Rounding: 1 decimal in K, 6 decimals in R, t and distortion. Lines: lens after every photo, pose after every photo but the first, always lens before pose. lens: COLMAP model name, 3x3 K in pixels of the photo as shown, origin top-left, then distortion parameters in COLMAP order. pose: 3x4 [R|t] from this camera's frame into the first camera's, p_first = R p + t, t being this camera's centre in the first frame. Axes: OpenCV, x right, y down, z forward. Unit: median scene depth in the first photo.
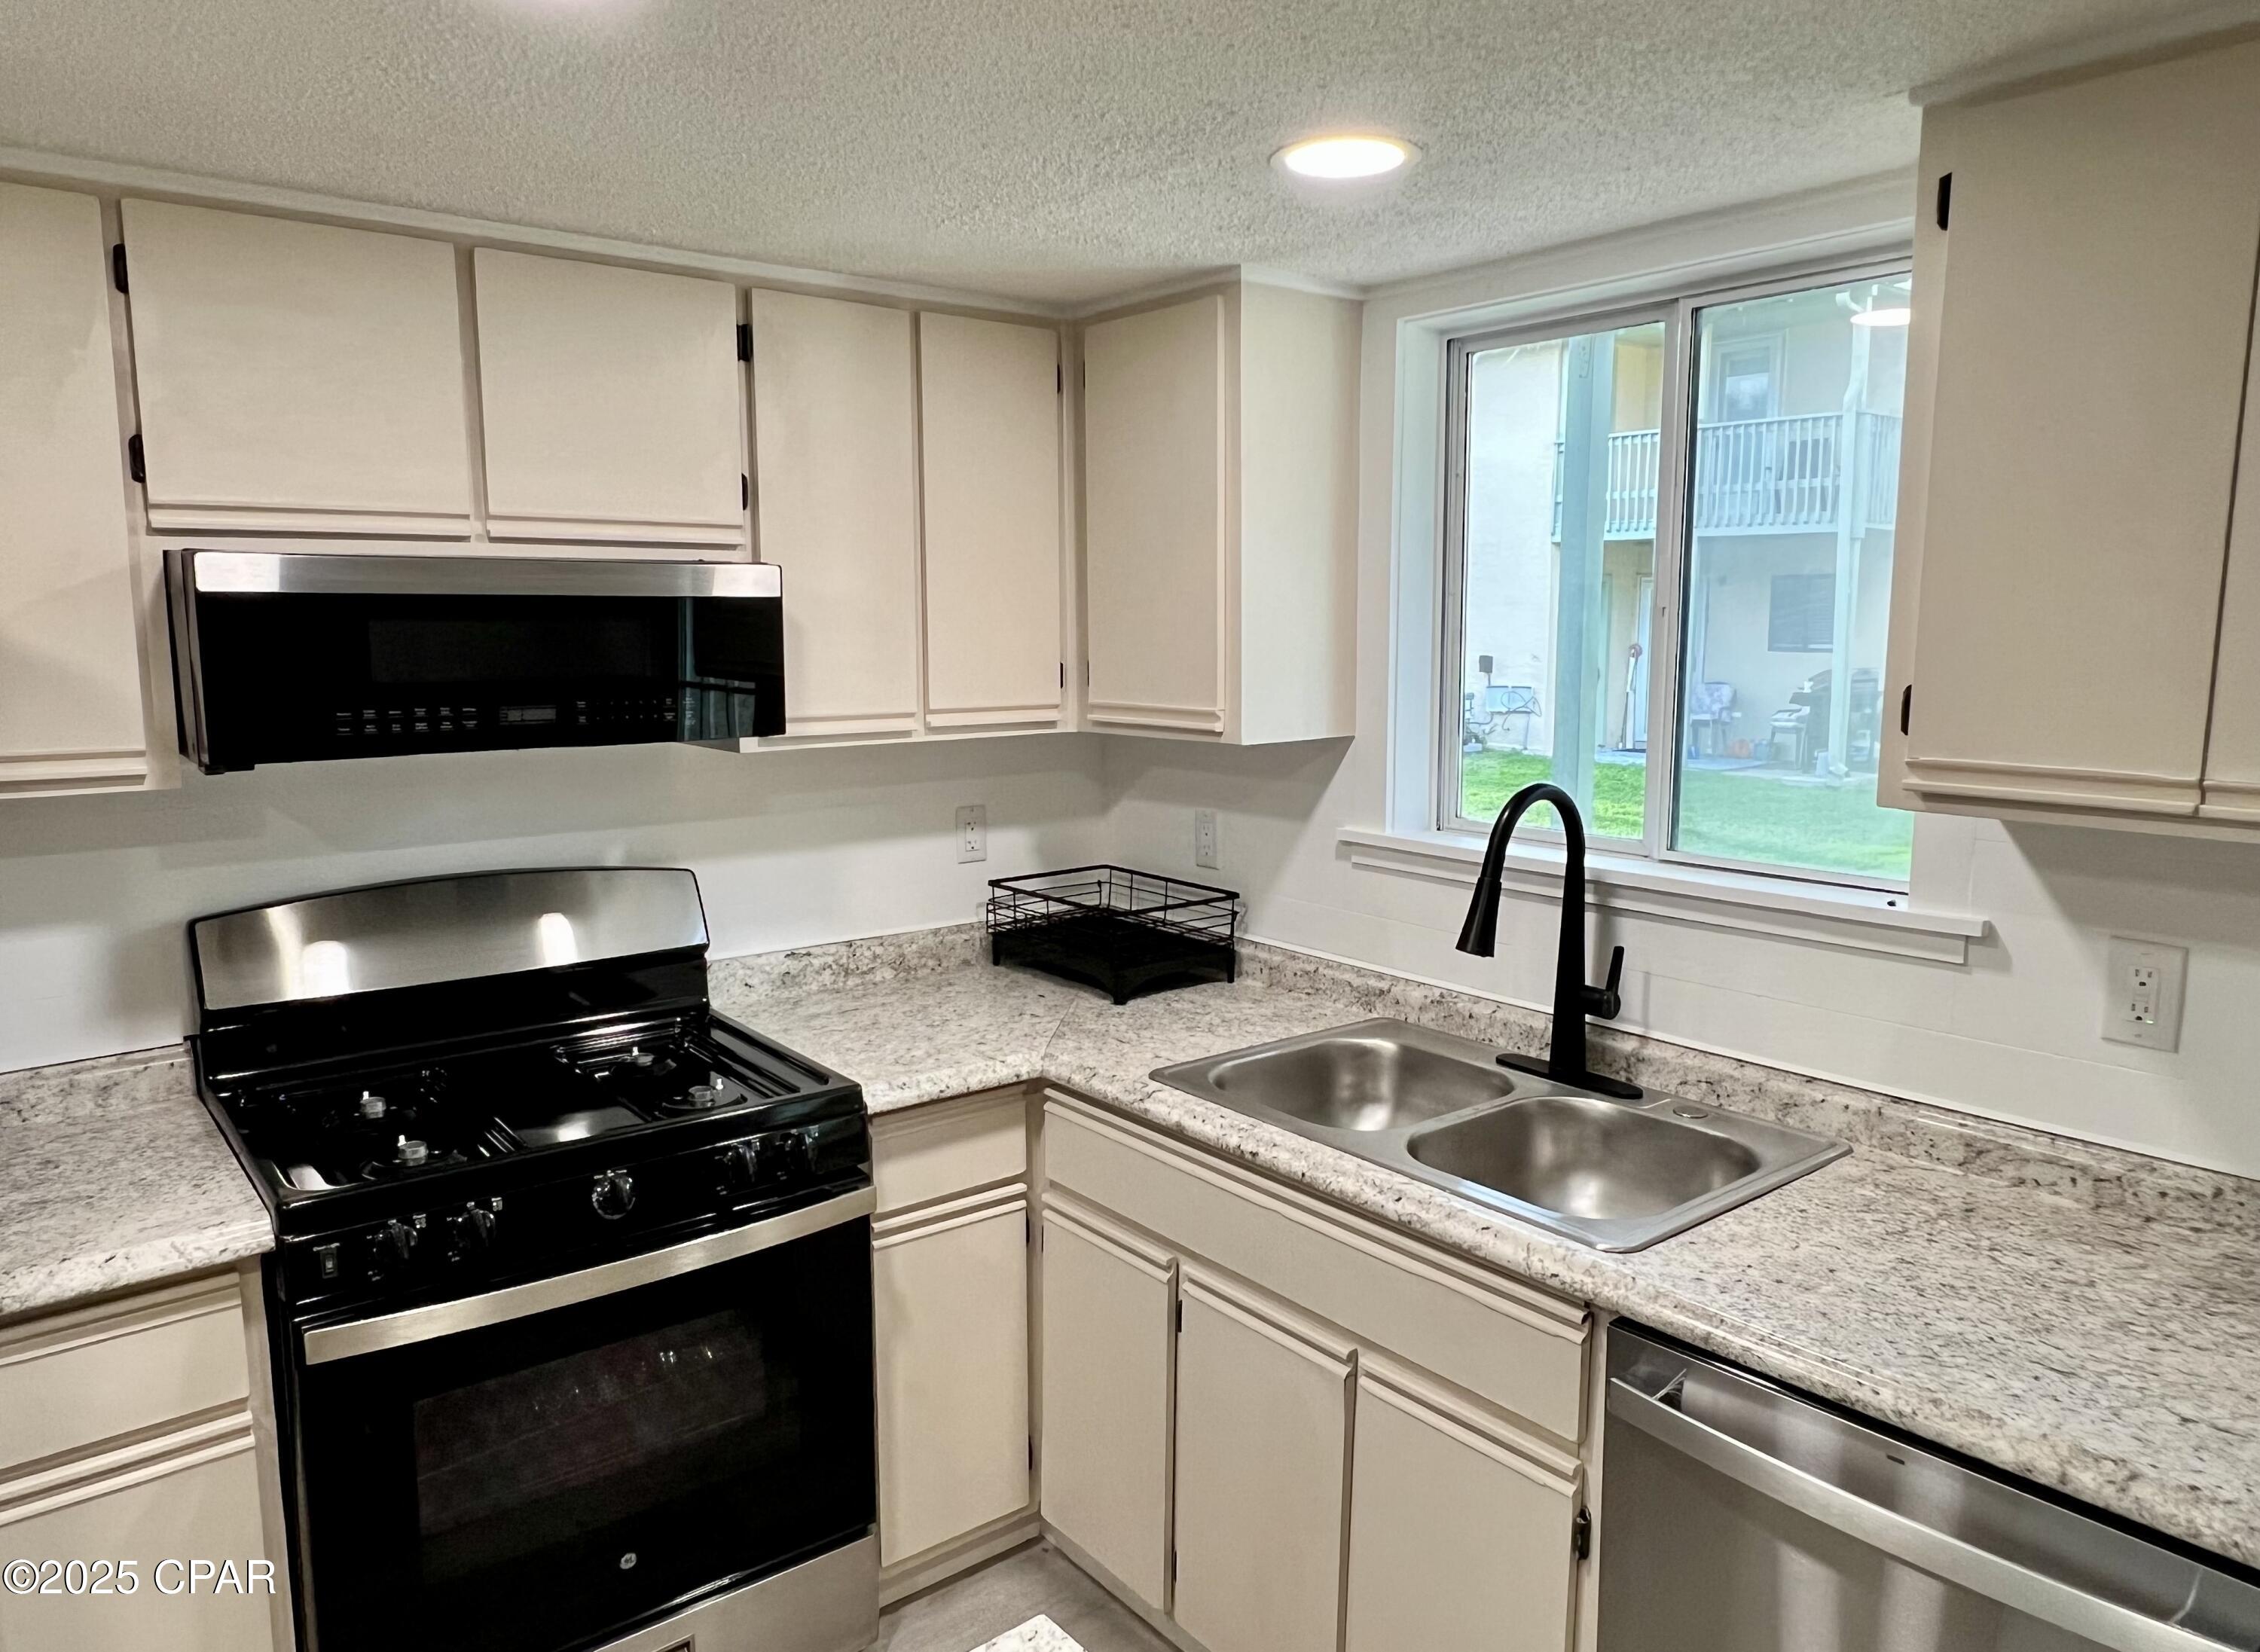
lens RADIAL K [[1483.9, 0, 1121.9], [0, 1483.9, 825.7], [0, 0, 1]] dist [-0.002957, -0.004330]
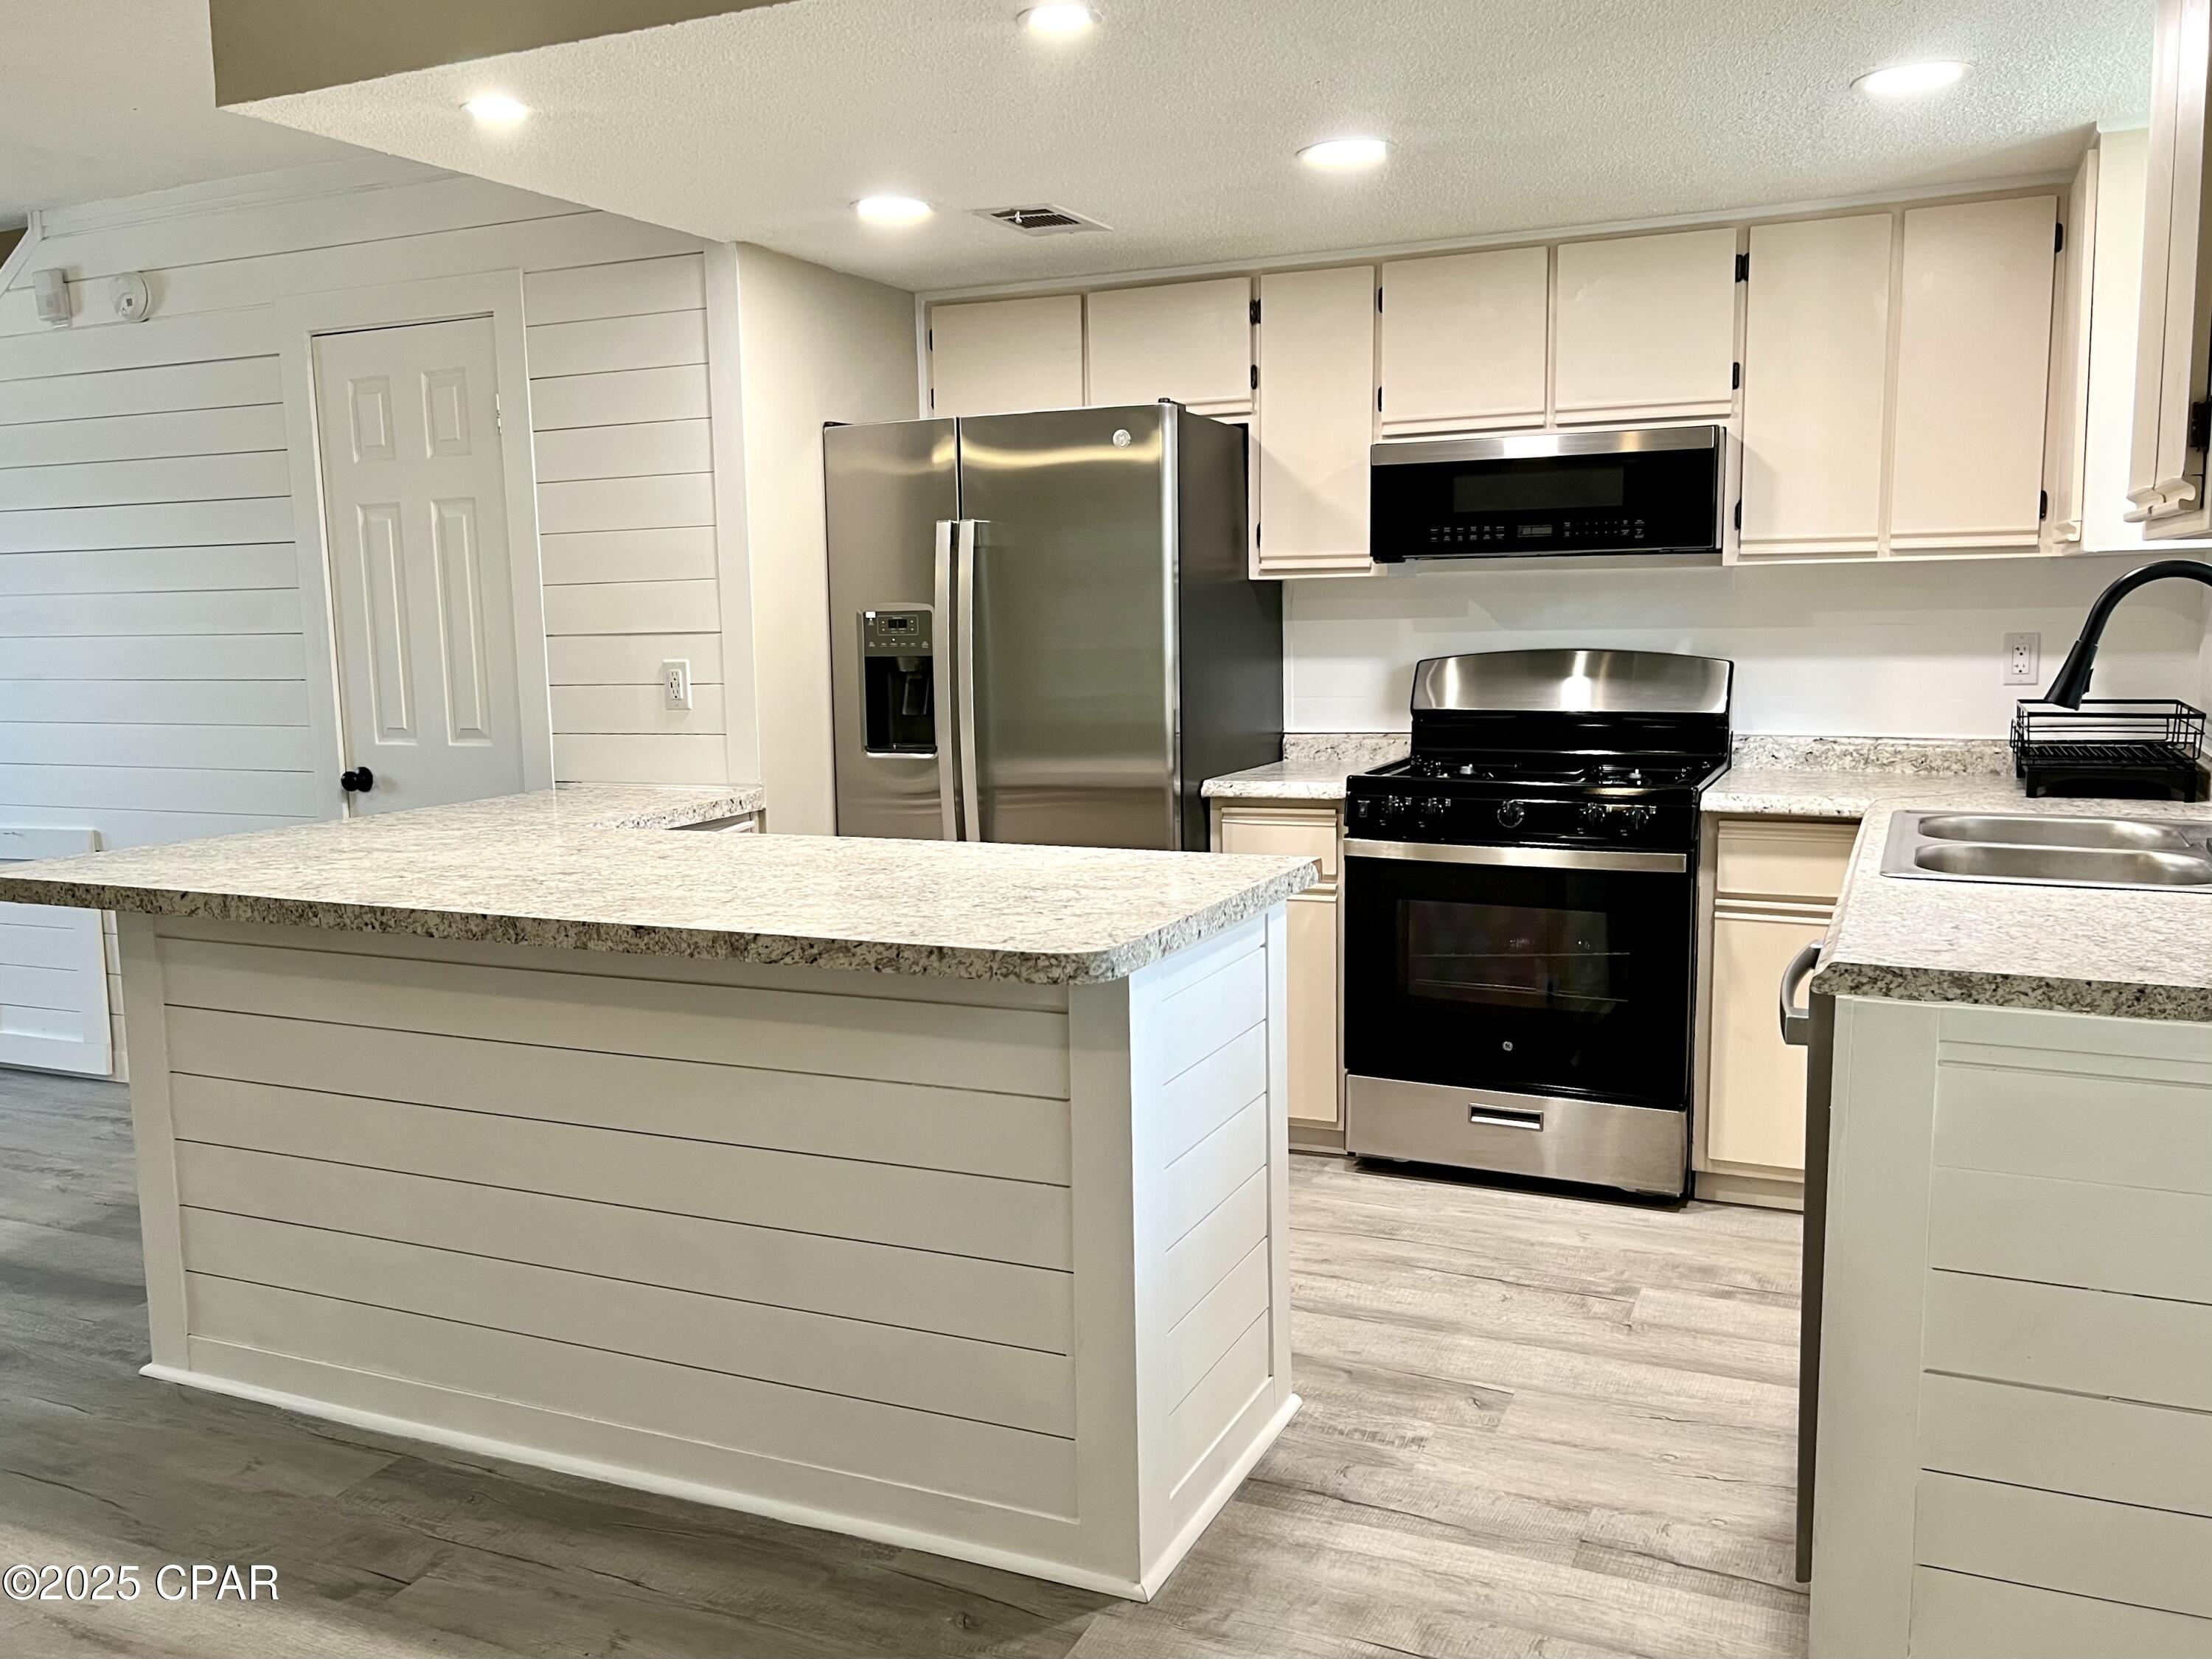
lens RADIAL K [[1778.6, 0, 1100.4], [0, 1778.6, 843.5], [0, 0, 1]] dist [0.050923, -0.056631]
pose [[0.451978, 0.116101, -0.884441, 0.985939], [-0.106648, 0.991415, 0.075644, 0.143166], [0.885631, 0.060134, 0.460480, -0.269116]]
